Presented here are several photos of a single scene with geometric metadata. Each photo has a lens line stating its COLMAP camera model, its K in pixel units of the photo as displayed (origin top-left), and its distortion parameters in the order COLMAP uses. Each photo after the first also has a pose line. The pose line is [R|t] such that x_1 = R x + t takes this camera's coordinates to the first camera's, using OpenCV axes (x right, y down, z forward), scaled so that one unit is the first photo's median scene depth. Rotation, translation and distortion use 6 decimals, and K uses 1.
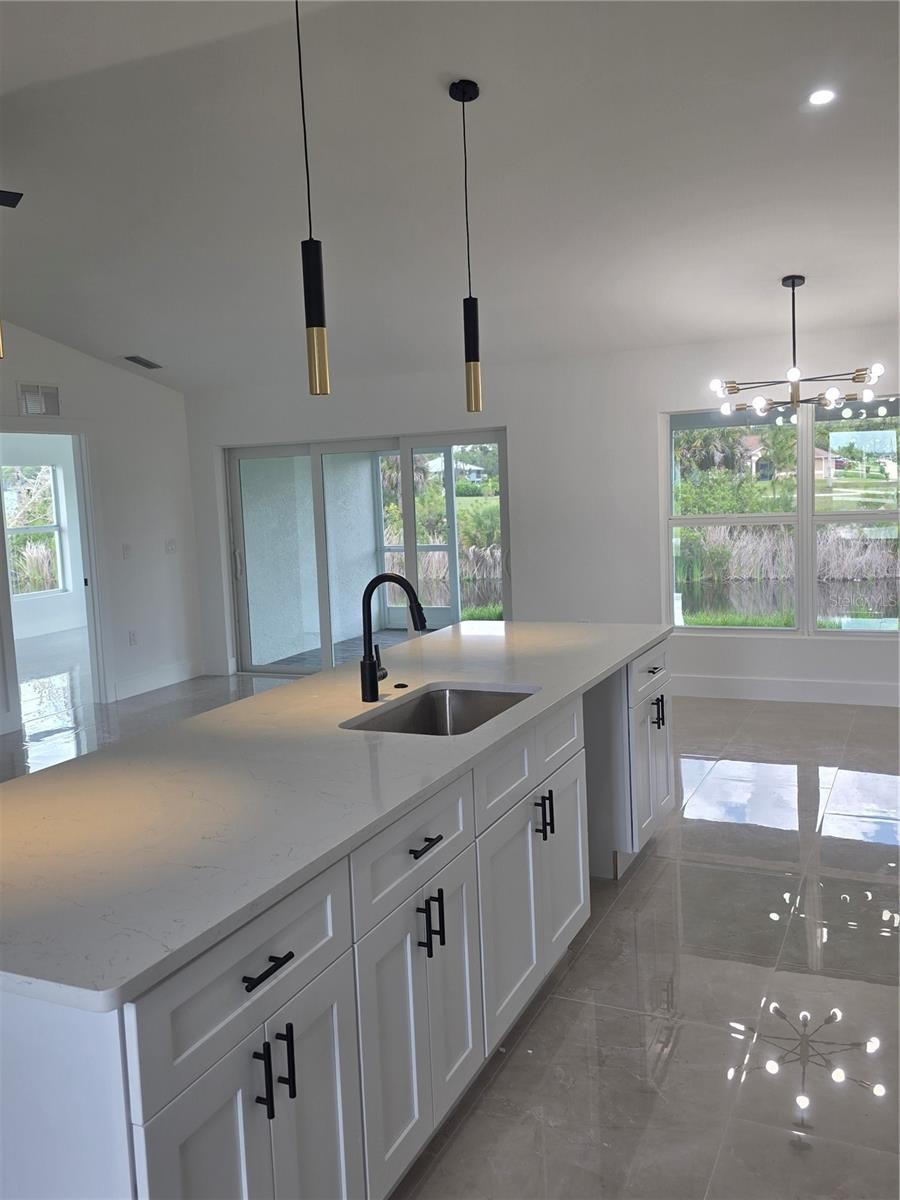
lens RADIAL K [[1060.0, 0, 446.3], [0, 1060.0, 599.2], [0, 0, 1]] dist [0.045549, -0.044129]
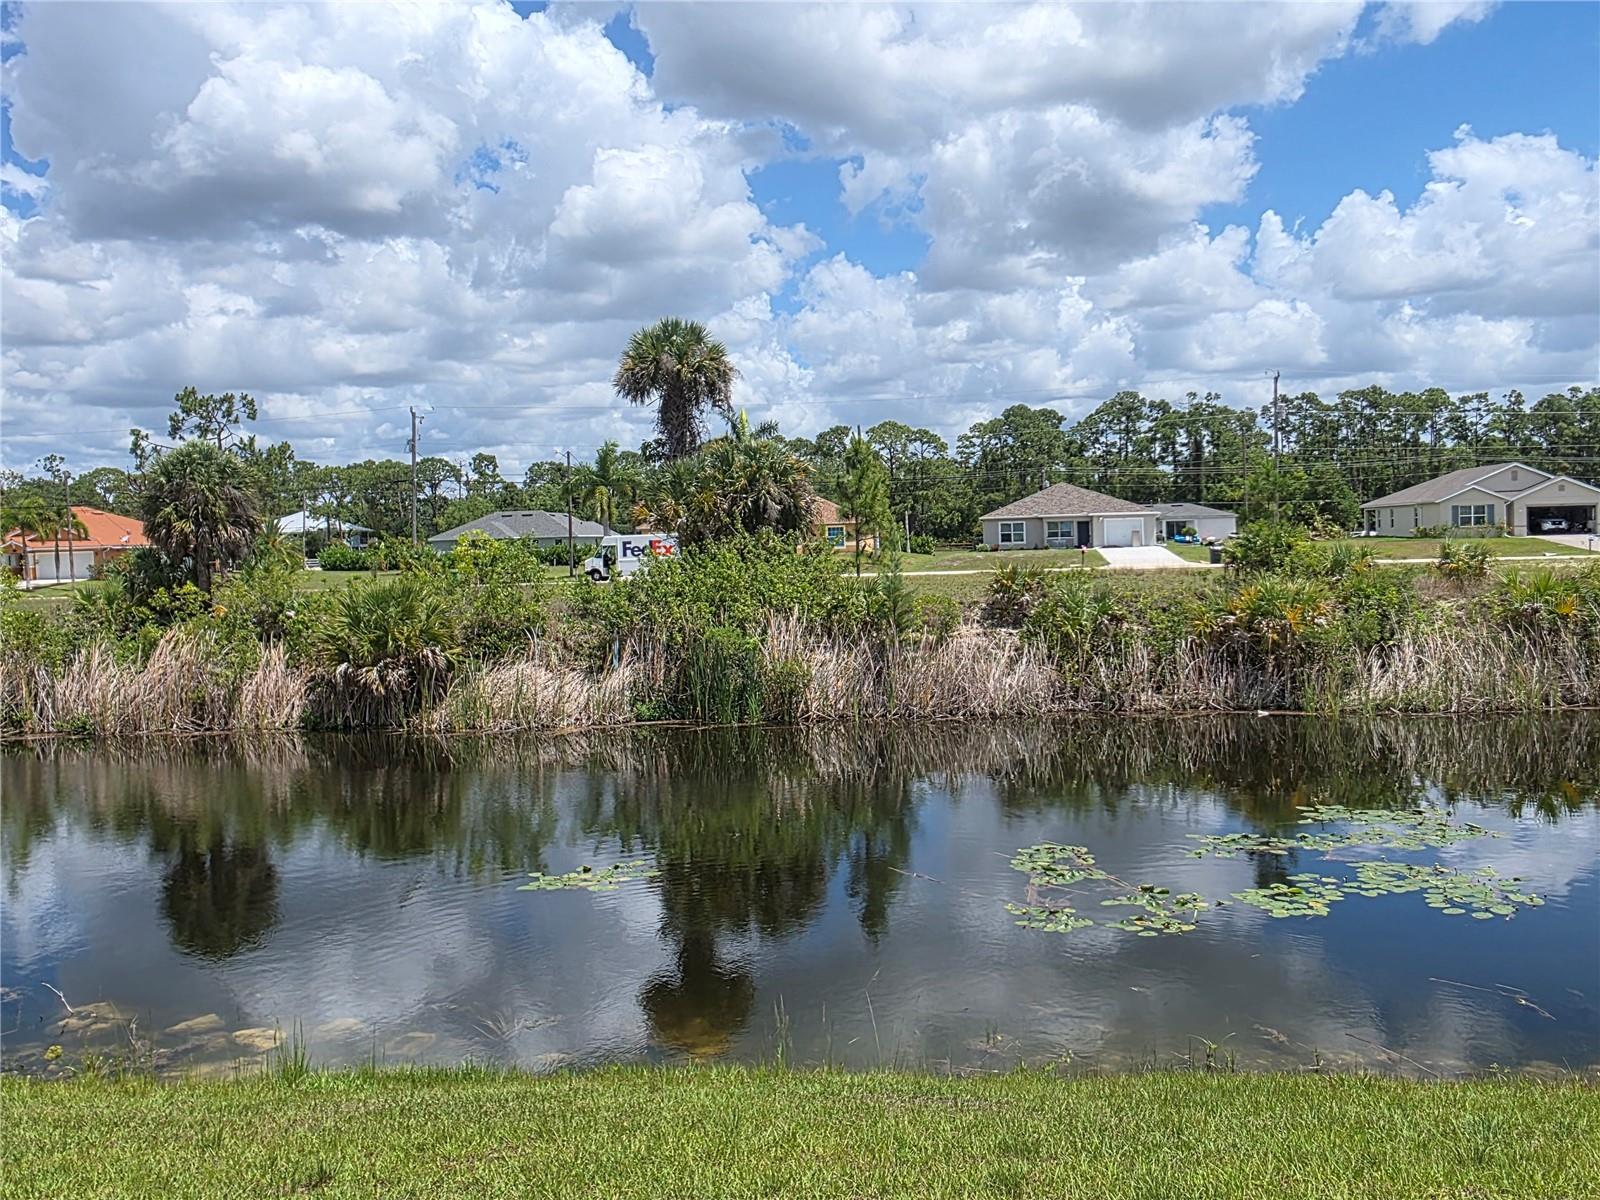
lens RADIAL K [[1413.3, 0, 807.8], [0, 1413.3, 602.5], [0, 0, 1]] dist [0.045549, -0.044129]
pose [[0.945274, 0.002262, 0.326269, 0.063902], [0.022509, 0.997141, -0.072127, -0.121313], [-0.325499, 0.075524, 0.942521, 1.265126]]
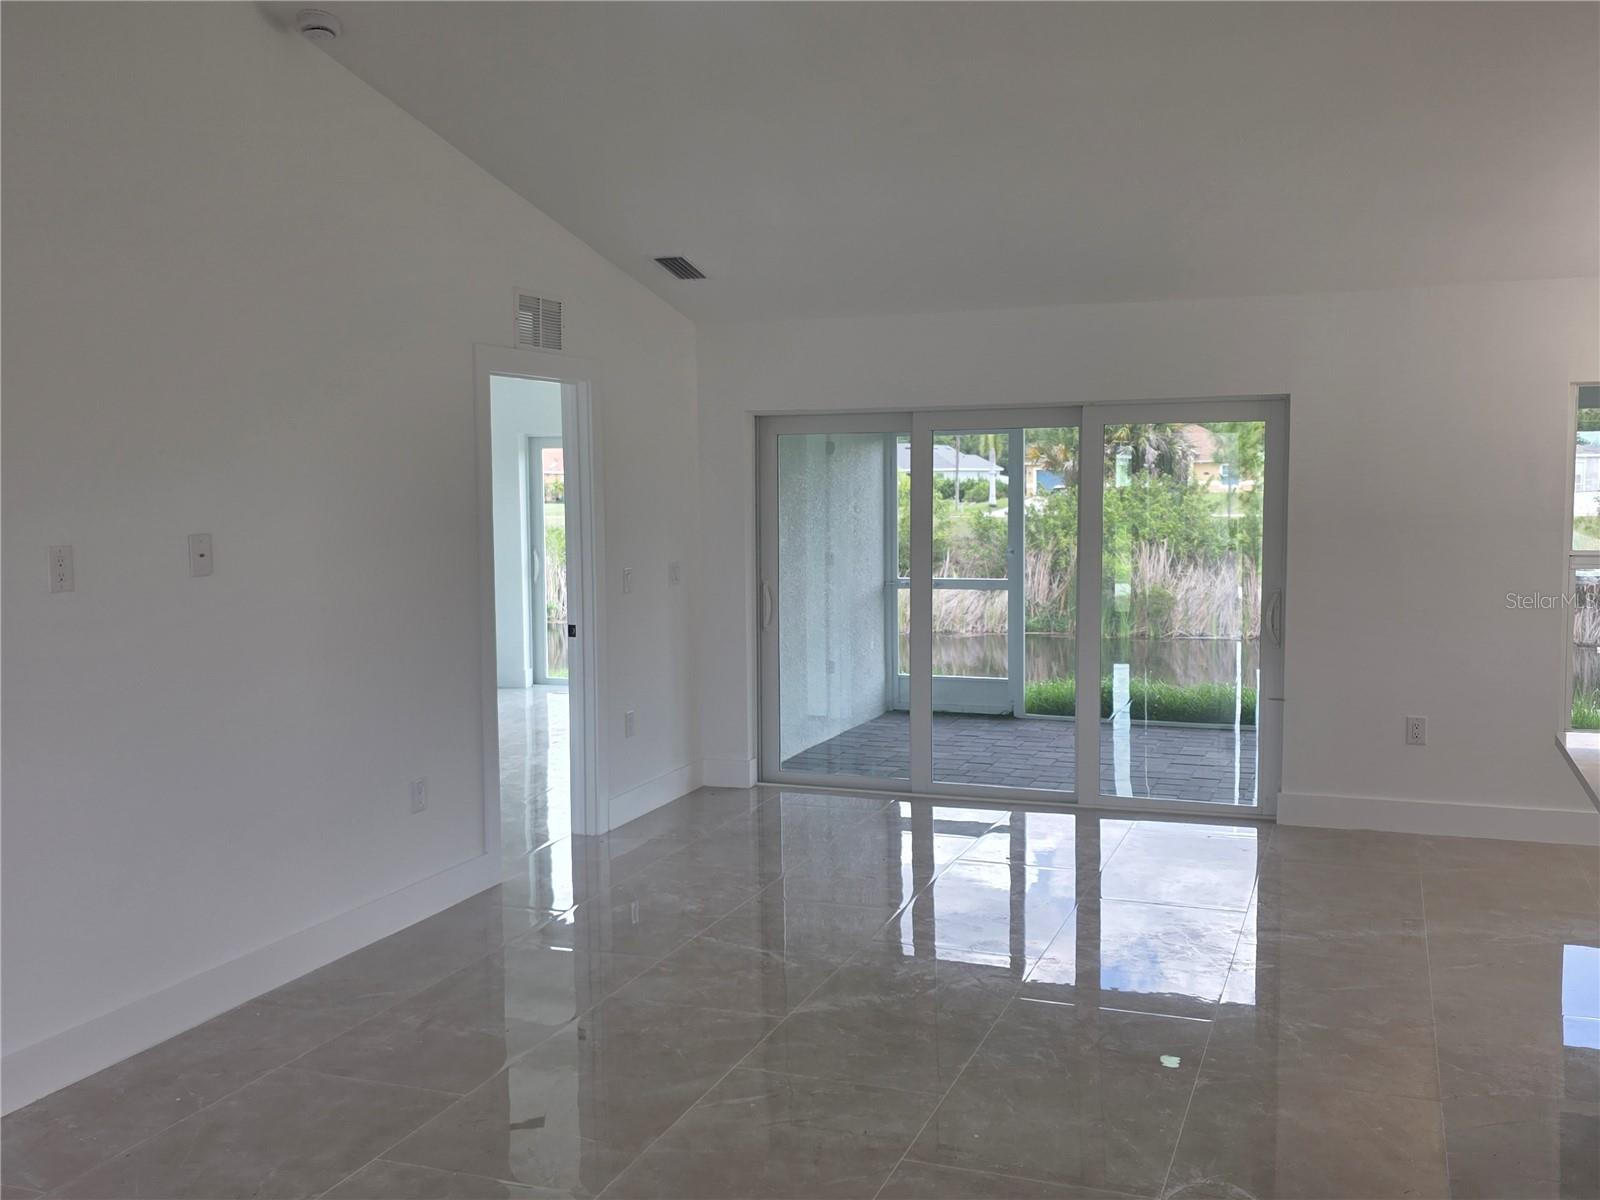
lens RADIAL K [[1560.6, 0, 796.5], [0, 1560.6, 596.4], [0, 0, 1]] dist [0.068430, 0.000000]
pose [[0.995974, 0.029275, 0.084732, -0.279579], [-0.026310, 0.999009, -0.035900, -0.006831], [-0.085699, 0.033526, 0.995757, 0.116164]]
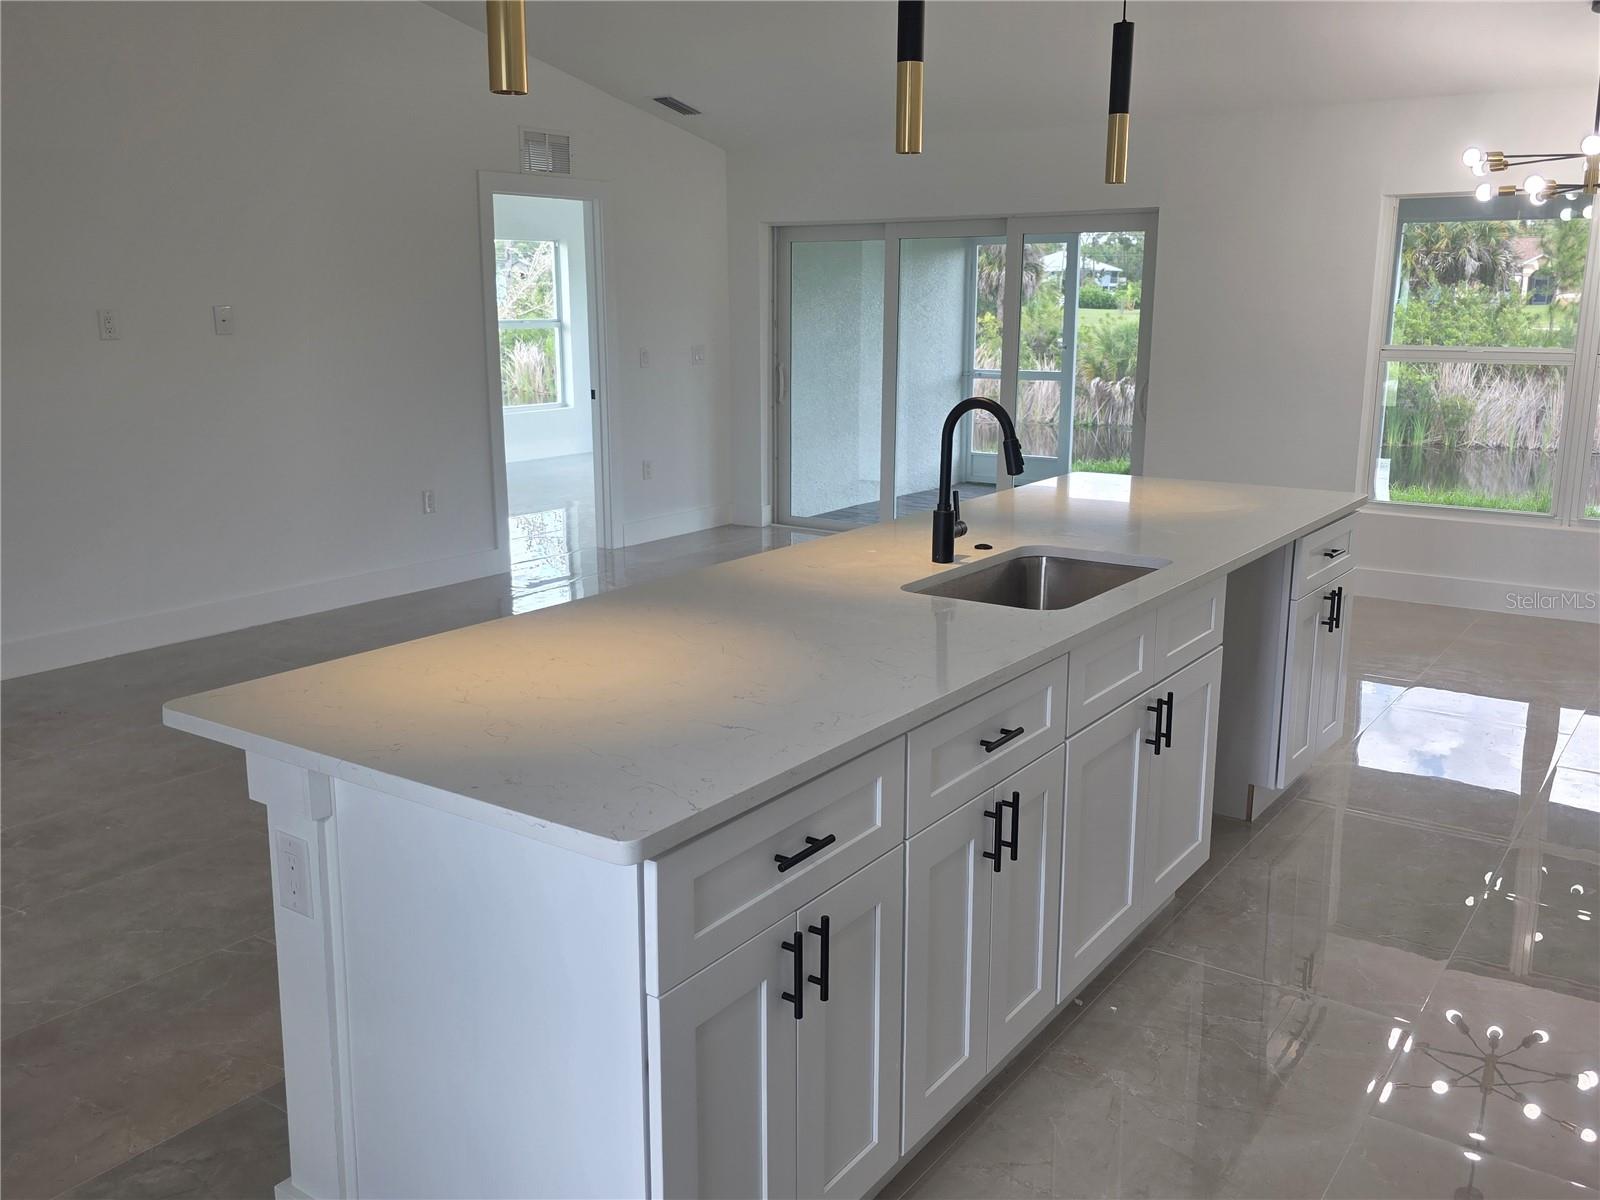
lens RADIAL K [[1413.3, 0, 808.0], [0, 1413.3, 607.3], [0, 0, 1]] dist [0.045549, -0.044129]
pose [[0.983512, 0.081888, -0.161243, 0.000136], [-0.062701, 0.990709, 0.120686, 0.003408], [0.169627, -0.108586, 0.979508, -0.012998]]
